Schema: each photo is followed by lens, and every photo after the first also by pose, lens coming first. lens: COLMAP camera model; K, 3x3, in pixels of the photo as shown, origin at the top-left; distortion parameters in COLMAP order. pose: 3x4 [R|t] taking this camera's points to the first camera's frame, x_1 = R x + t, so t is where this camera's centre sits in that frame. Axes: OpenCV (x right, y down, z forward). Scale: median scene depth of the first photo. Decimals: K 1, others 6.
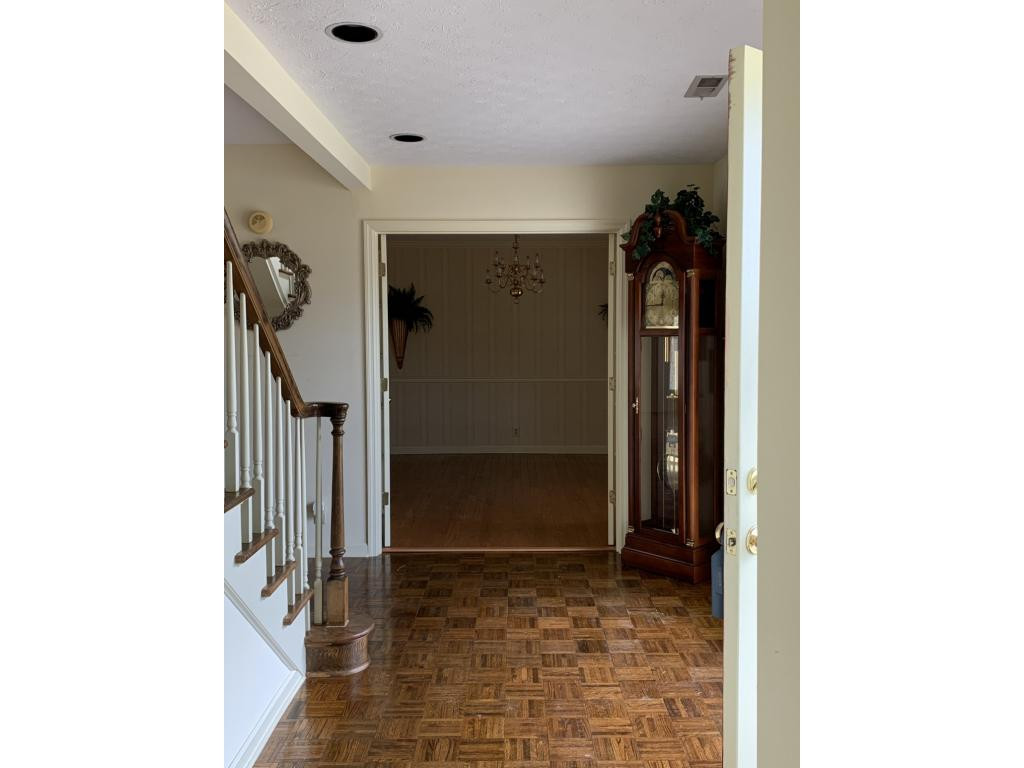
lens RADIAL K [[779.9, 0, 511.0], [0, 779.9, 372.7], [0, 0, 1]] dist [0.004848, 0.003435]
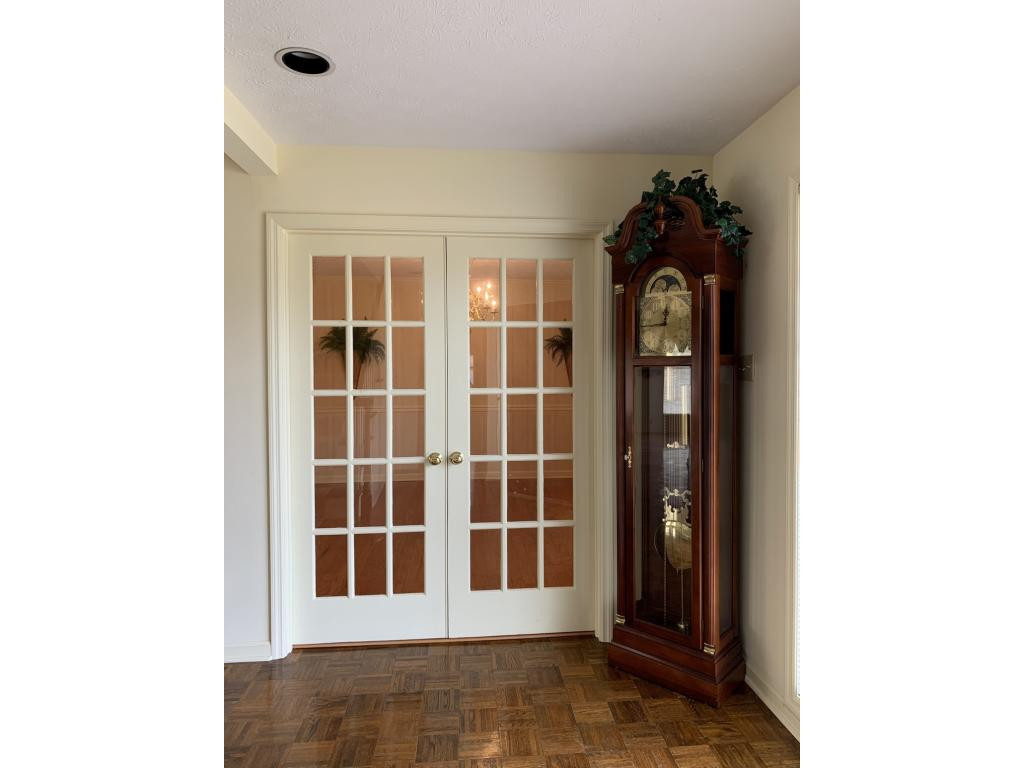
lens RADIAL K [[633.6, 0, 544.7], [0, 633.6, 355.9], [0, 0, 1]] dist [-0.059628, -0.000078]
pose [[0.992043, 0.000901, 0.125897, 0.002681], [0.006635, 0.998211, -0.059428, -0.021422], [-0.125725, 0.059791, 0.990262, 0.414299]]
